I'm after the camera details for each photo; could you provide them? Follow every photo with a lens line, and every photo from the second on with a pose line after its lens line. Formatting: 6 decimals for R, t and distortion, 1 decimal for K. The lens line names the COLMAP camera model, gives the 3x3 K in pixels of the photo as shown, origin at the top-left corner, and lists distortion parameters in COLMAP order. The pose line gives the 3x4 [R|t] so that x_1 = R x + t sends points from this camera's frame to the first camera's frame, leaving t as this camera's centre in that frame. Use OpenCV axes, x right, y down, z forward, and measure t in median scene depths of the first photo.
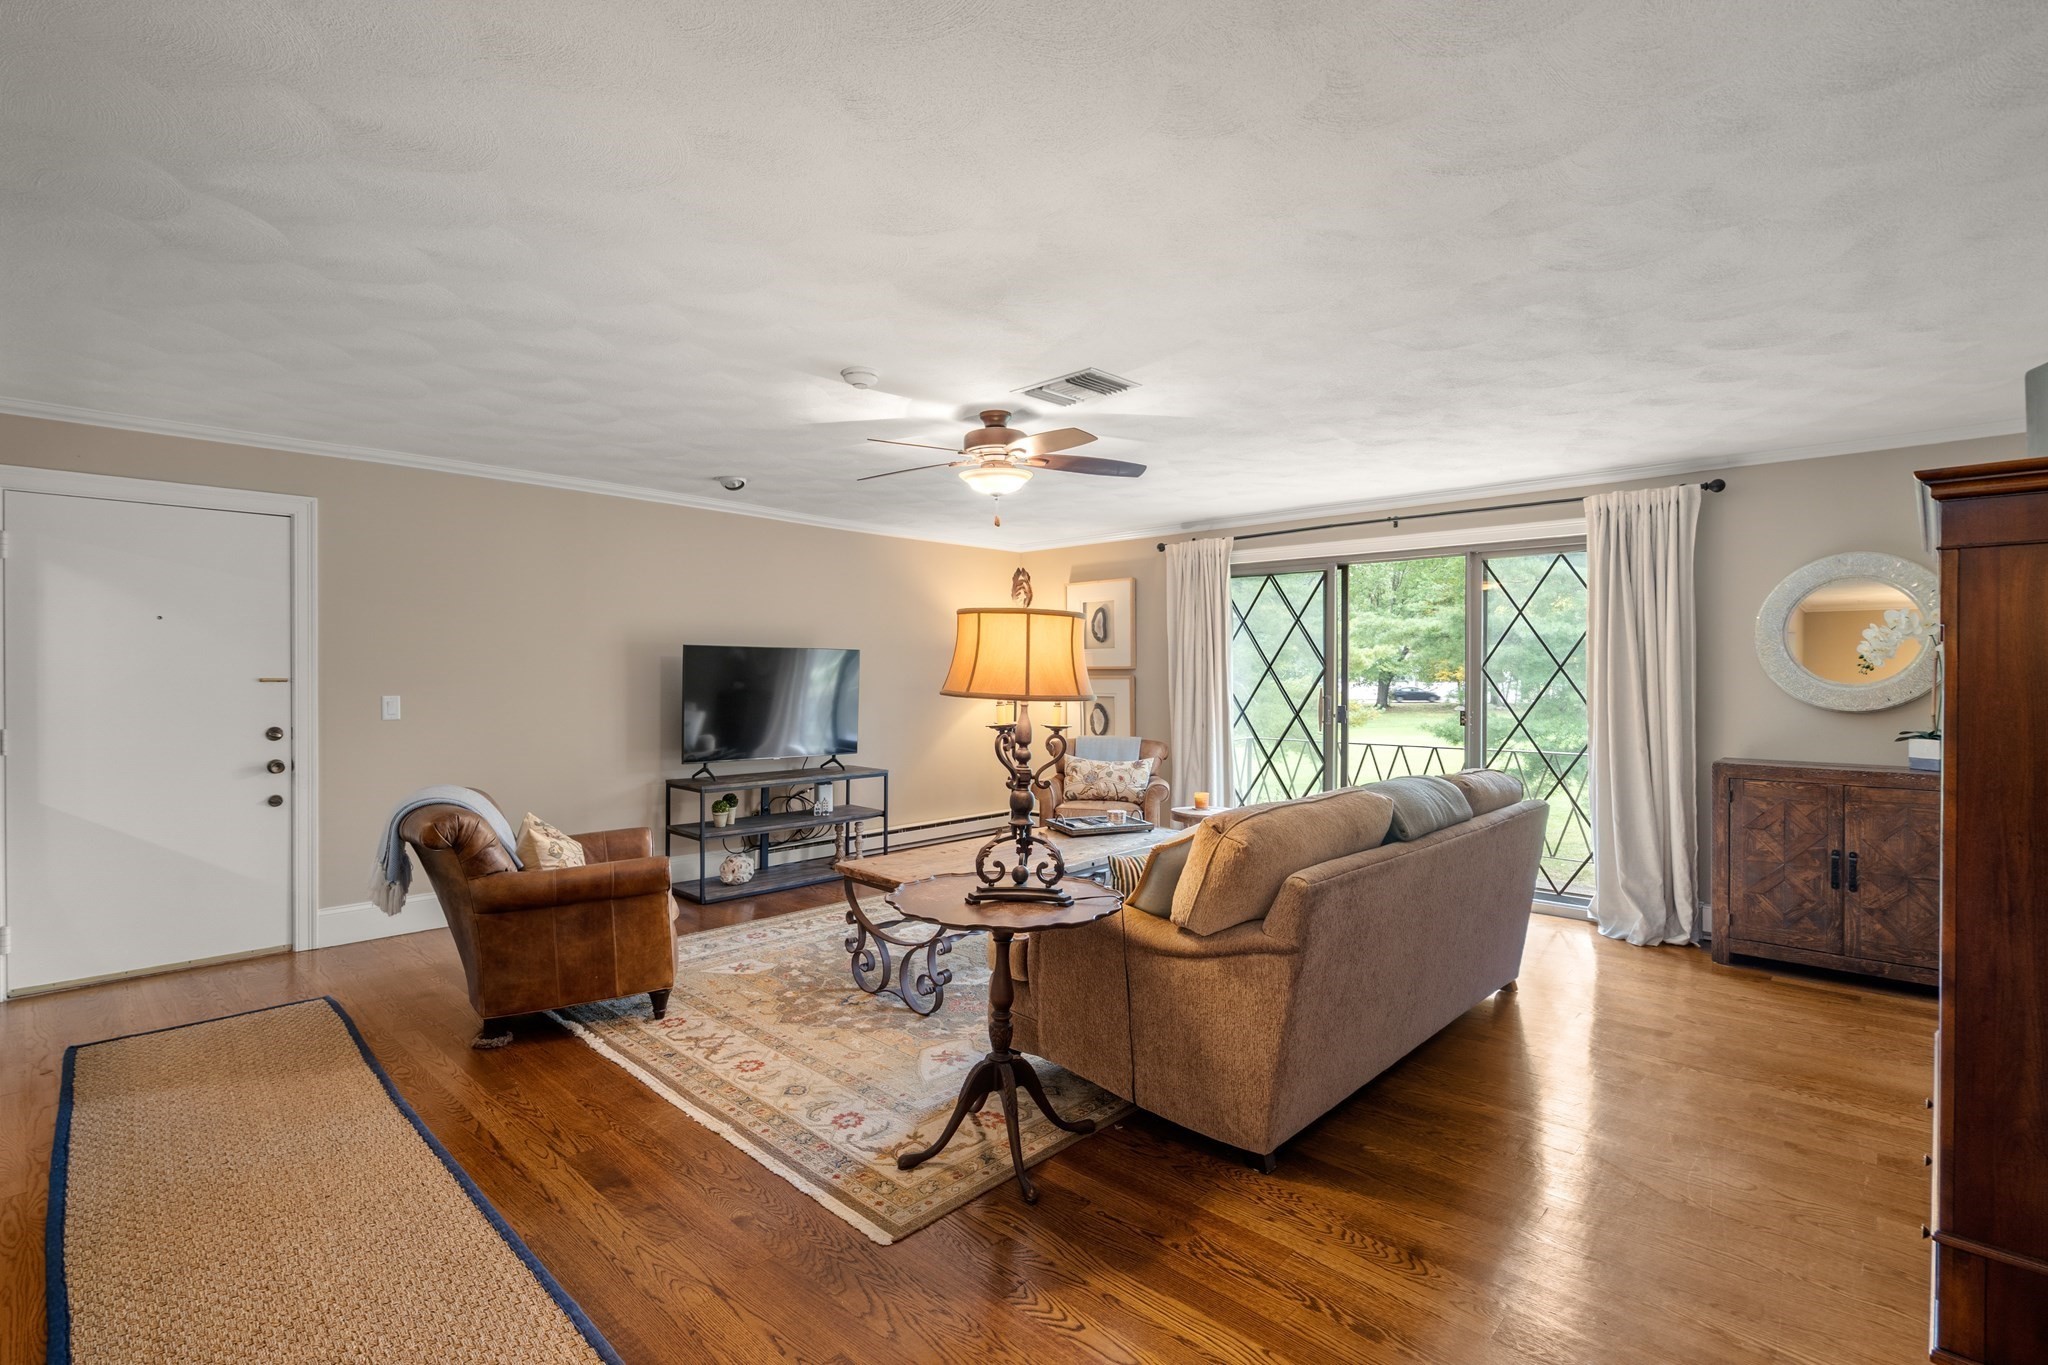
lens RADIAL K [[940.3, 0, 1024.0], [0, 940.3, 682.5], [0, 0, 1]] dist [-0.000031, 0.000059]
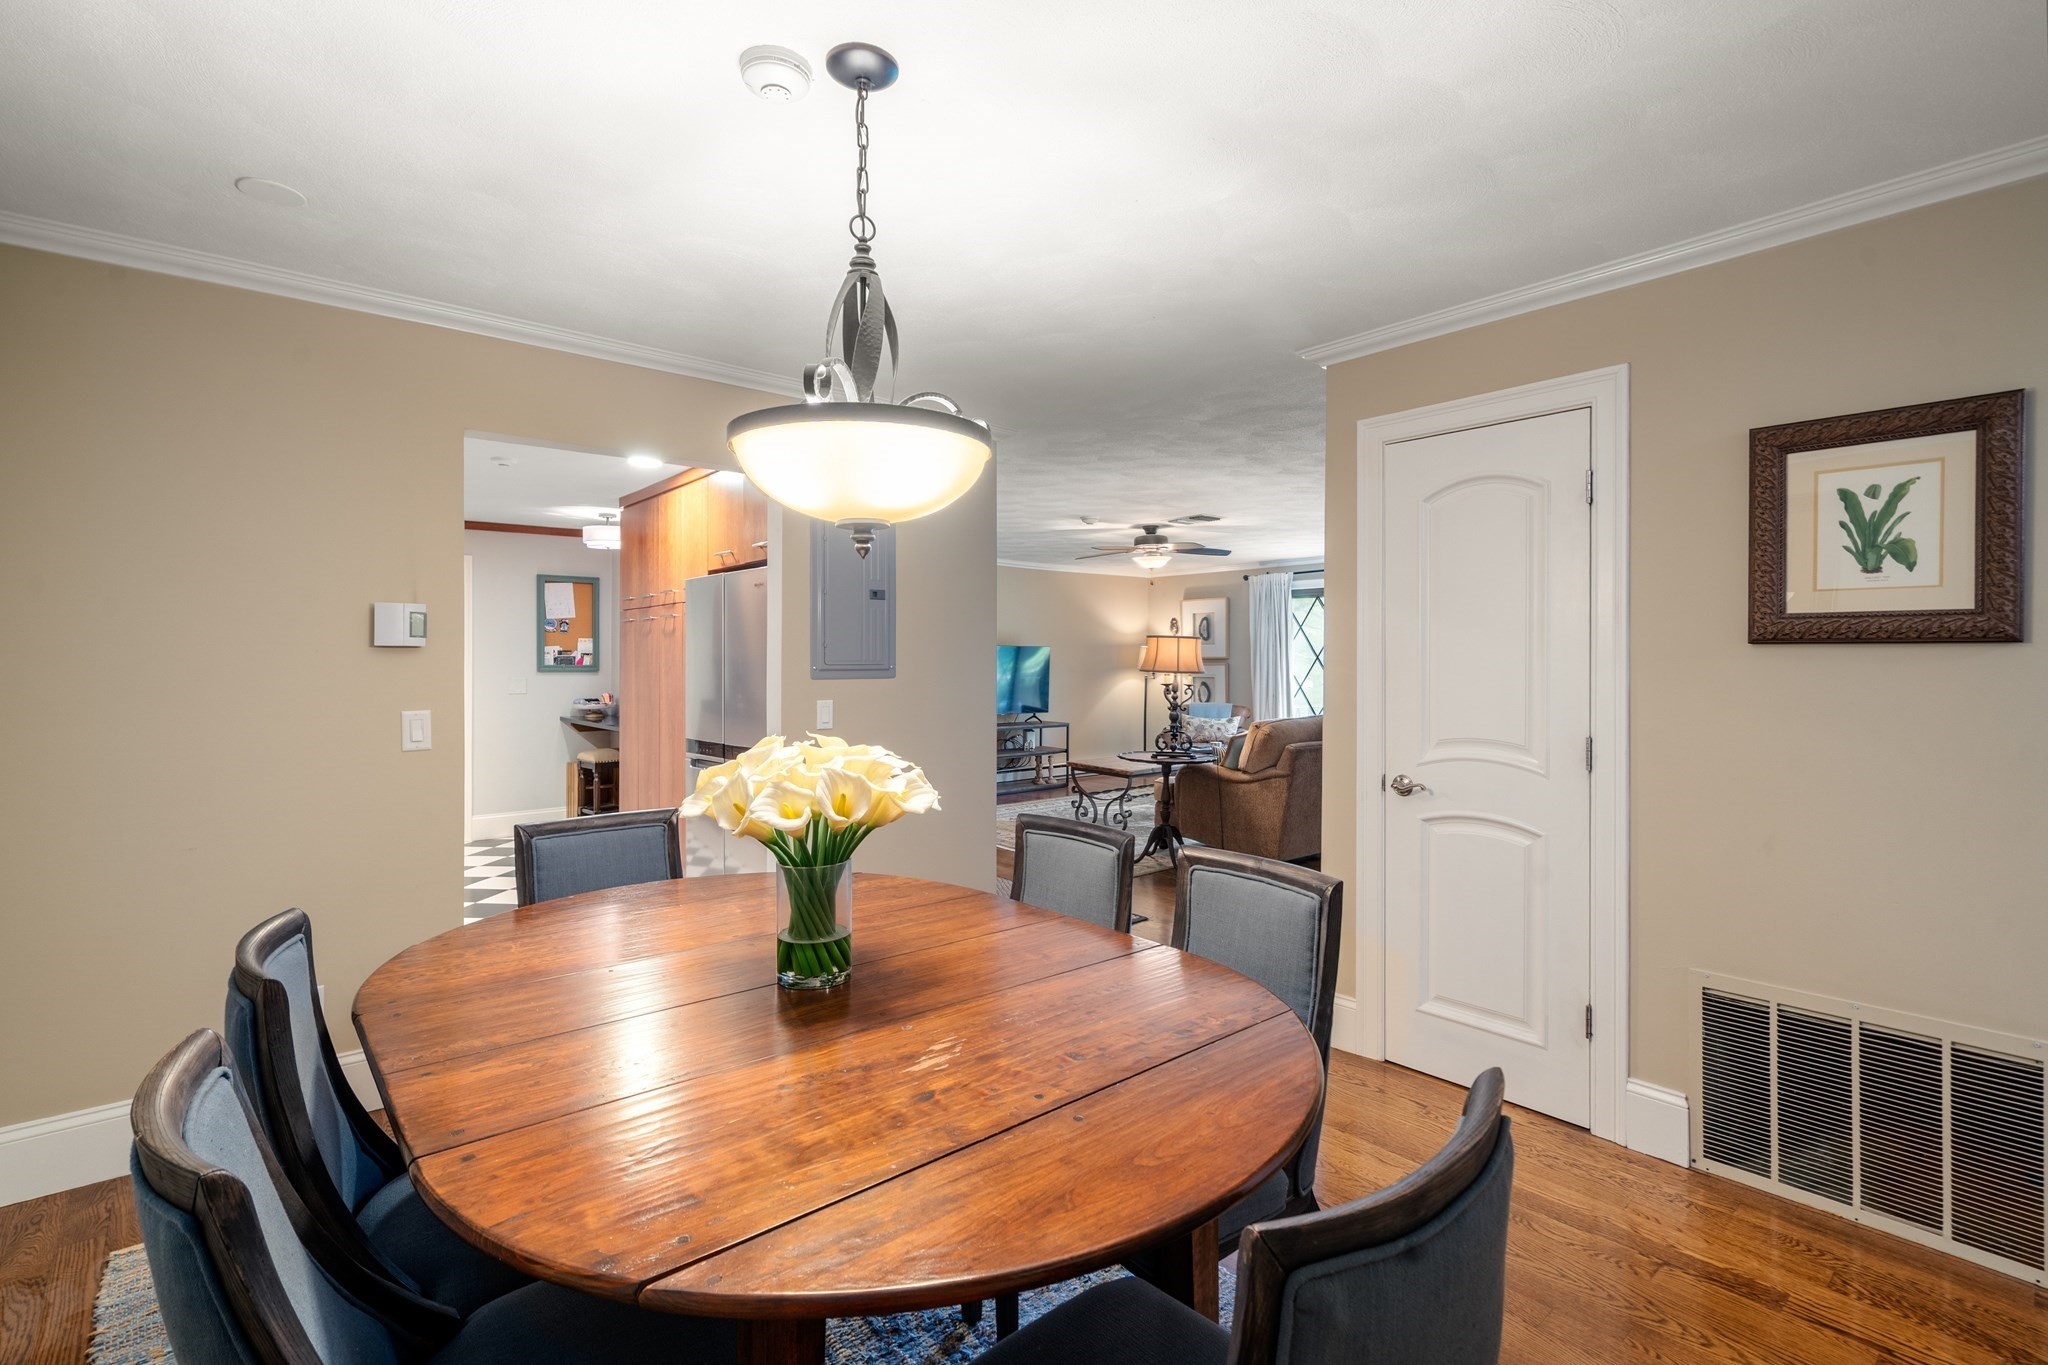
lens RADIAL K [[950.7, 0, 1031.3], [0, 950.7, 664.7], [0, 0, 1]] dist [-0.001098, -0.000006]
pose [[0.995431, -0.000633, -0.095482, -0.057146], [0.000124, 0.999986, -0.005332, 0.004332], [0.095484, 0.005296, 0.995417, -0.611289]]
